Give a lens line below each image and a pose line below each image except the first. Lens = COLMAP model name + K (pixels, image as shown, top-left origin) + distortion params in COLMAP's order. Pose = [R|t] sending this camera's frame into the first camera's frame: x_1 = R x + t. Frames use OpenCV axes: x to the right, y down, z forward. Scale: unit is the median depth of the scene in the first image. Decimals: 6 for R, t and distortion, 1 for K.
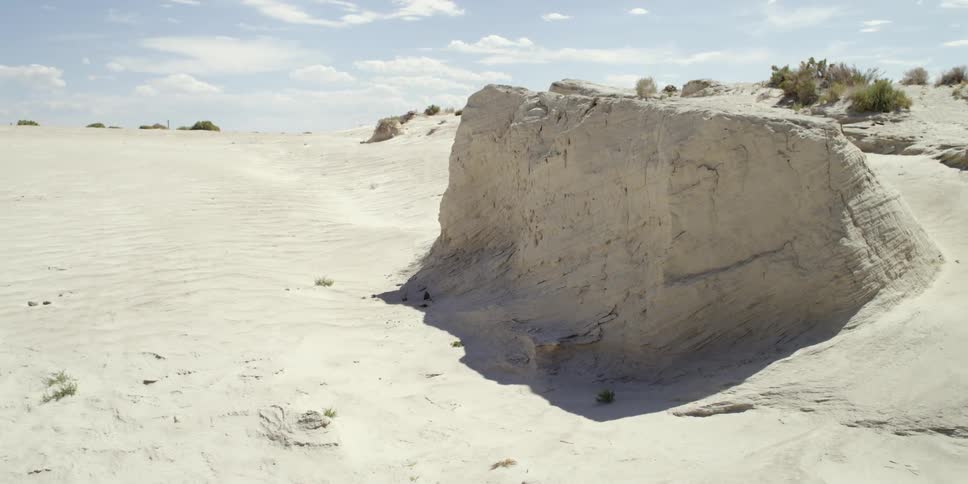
lens RADIAL K [[1083.7, 0, 484.0], [0, 1083.7, 242.0], [0, 0, 1]] dist [-0.093427, 0.020453]
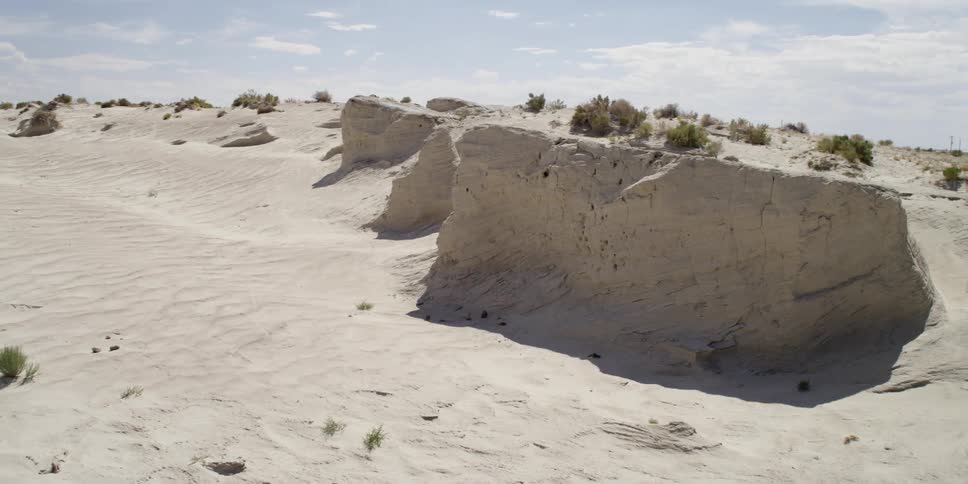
lens RADIAL K [[1083.7, 0, 484.0], [0, 1083.7, 242.0], [0, 0, 1]] dist [-0.093427, 0.020453]
pose [[0.832018, -0.029009, 0.553990, -0.820706], [0.012085, 0.999343, 0.034180, -0.078374], [-0.554617, -0.021743, 0.831821, 0.063567]]
